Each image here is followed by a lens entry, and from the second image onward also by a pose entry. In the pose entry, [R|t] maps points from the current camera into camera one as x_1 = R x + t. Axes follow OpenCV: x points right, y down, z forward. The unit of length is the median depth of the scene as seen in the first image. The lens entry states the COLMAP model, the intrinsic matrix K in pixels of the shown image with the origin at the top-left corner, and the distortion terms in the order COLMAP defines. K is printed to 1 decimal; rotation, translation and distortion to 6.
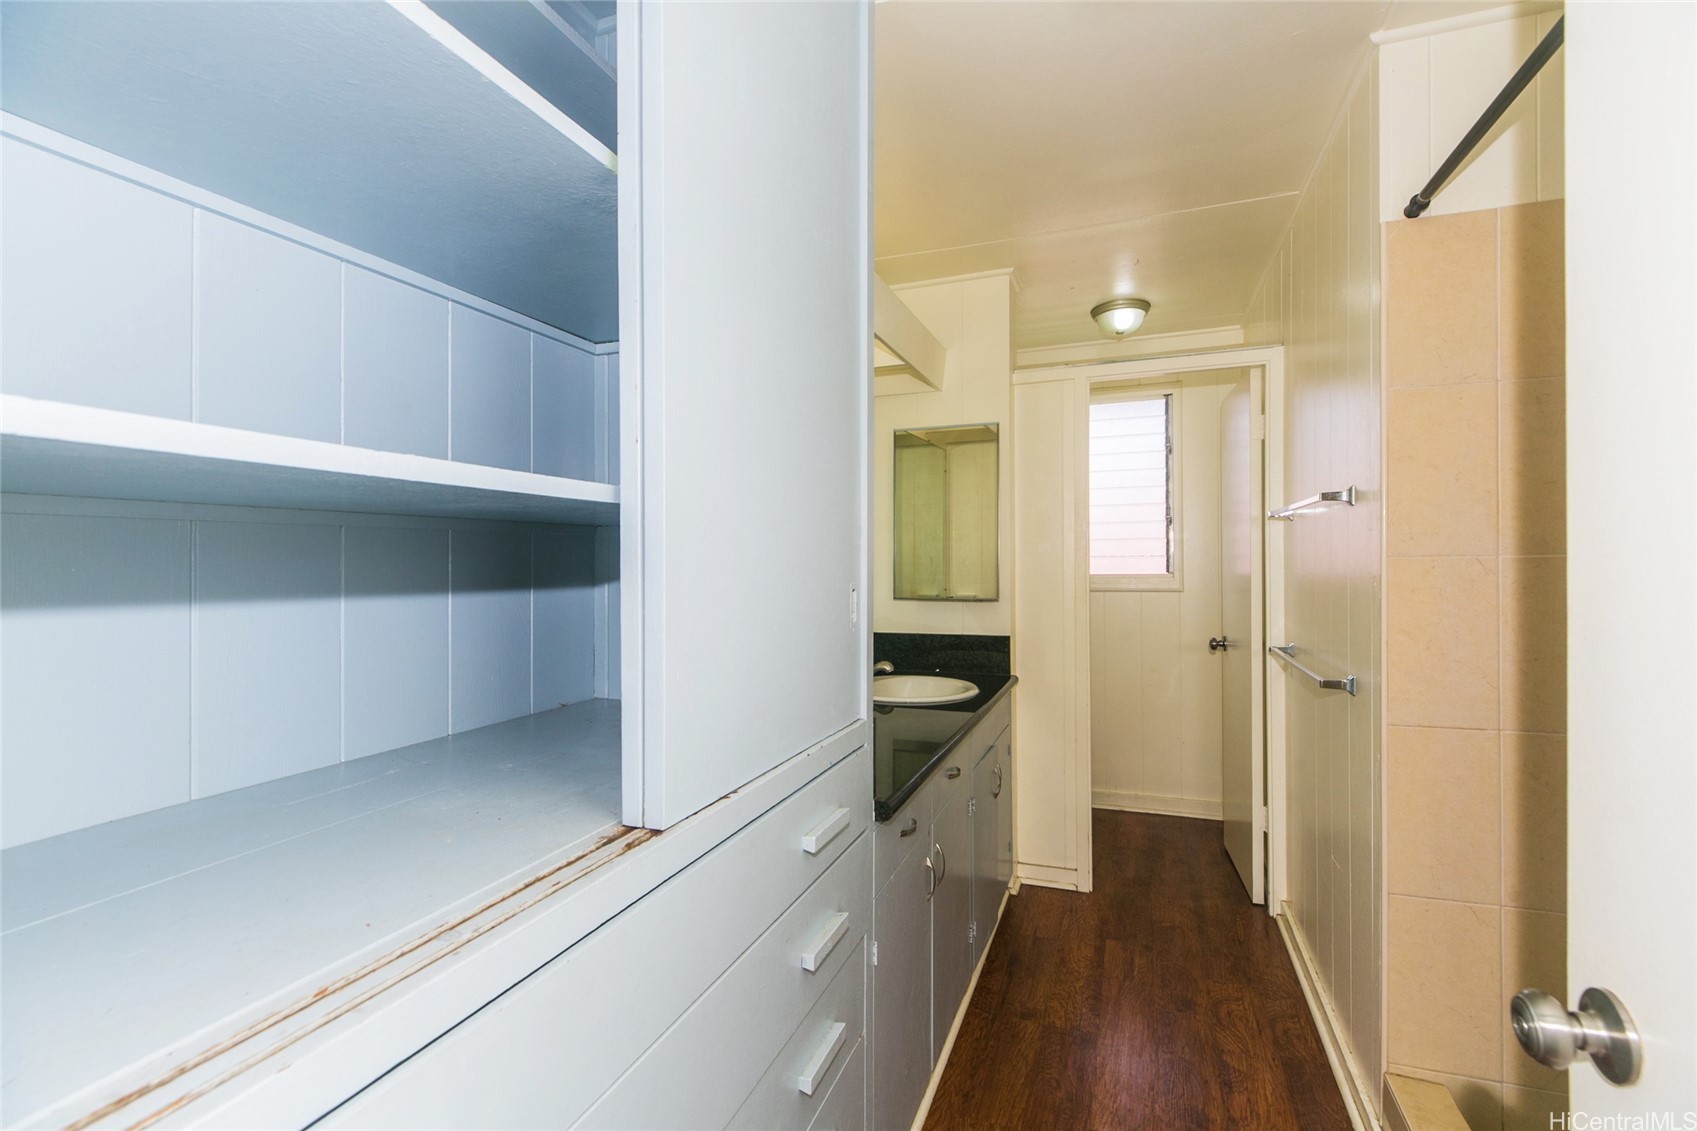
lens RADIAL K [[755.4, 0, 846.4], [0, 755.4, 562.8], [0, 0, 1]] dist [0.007978, -0.000662]
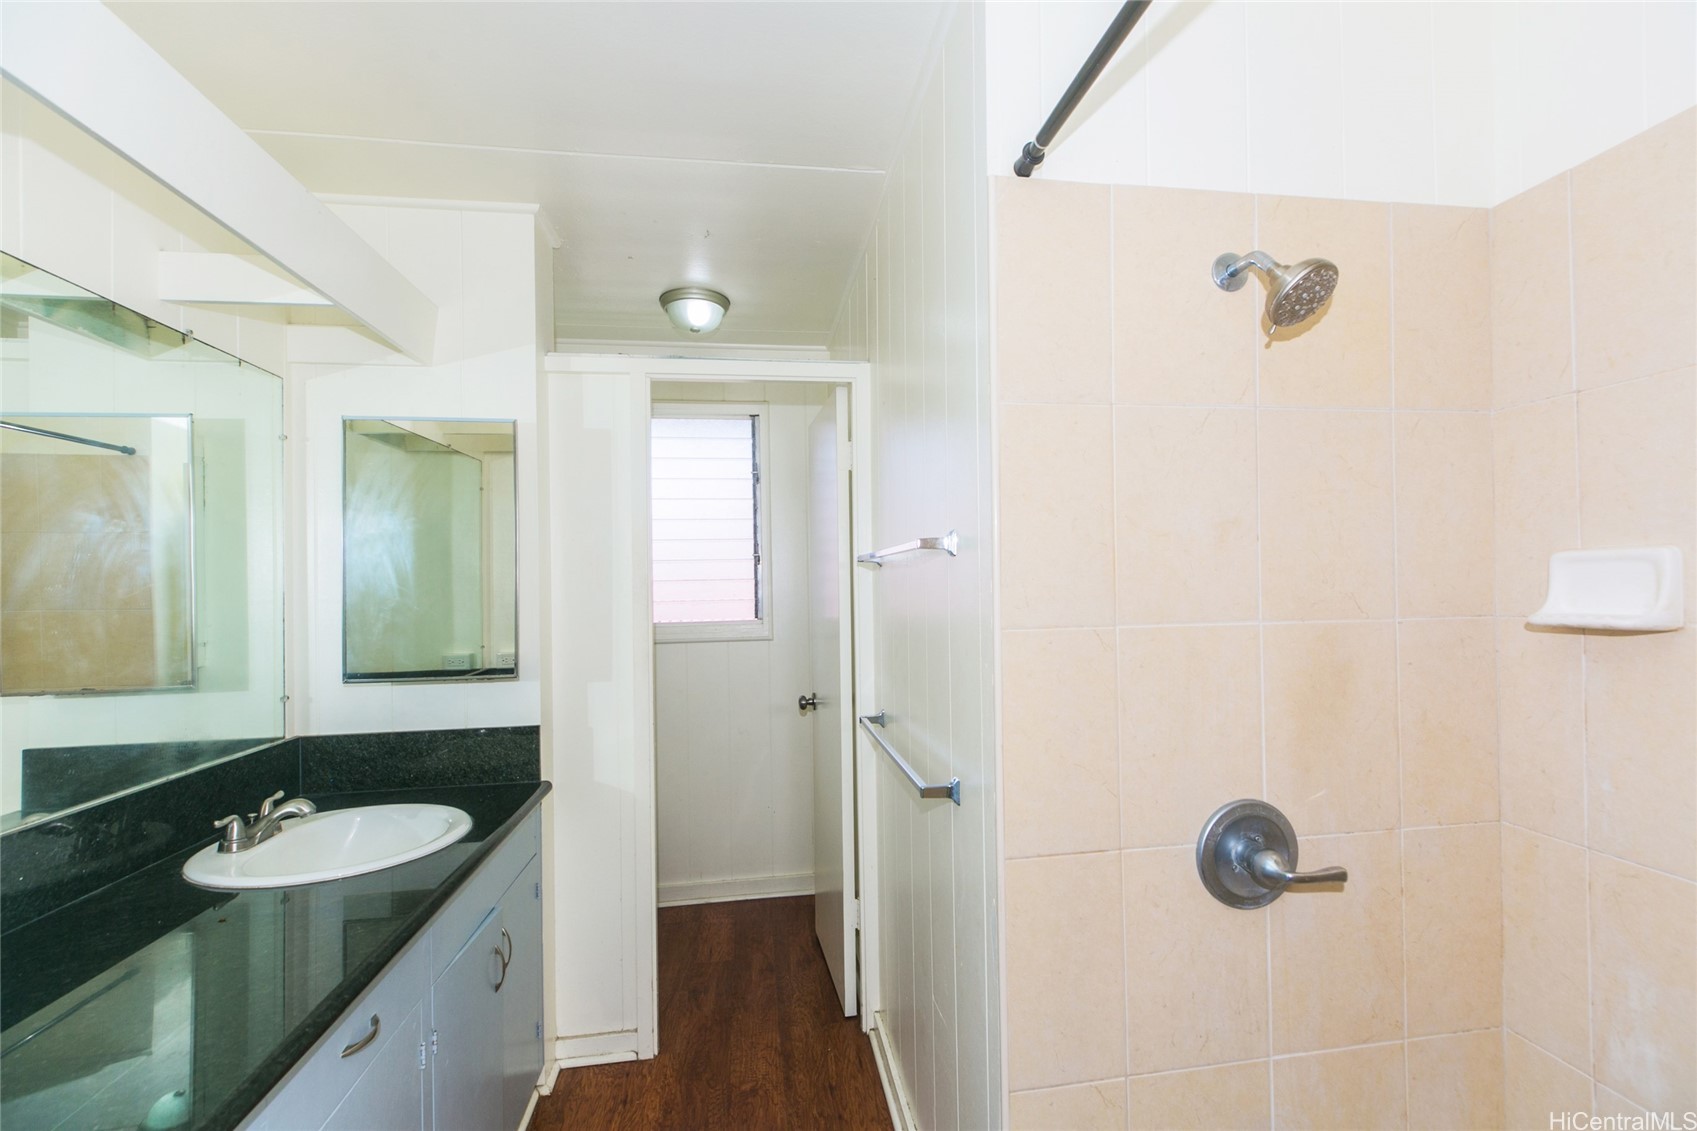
lens RADIAL K [[755.4, 0, 846.4], [0, 755.4, 562.8], [0, 0, 1]] dist [0.007978, -0.000662]
pose [[0.878009, 0.006856, 0.478595, 0.128116], [0.010386, 0.999389, -0.033370, -0.027433], [-0.478531, 0.034270, 0.877402, 0.237893]]
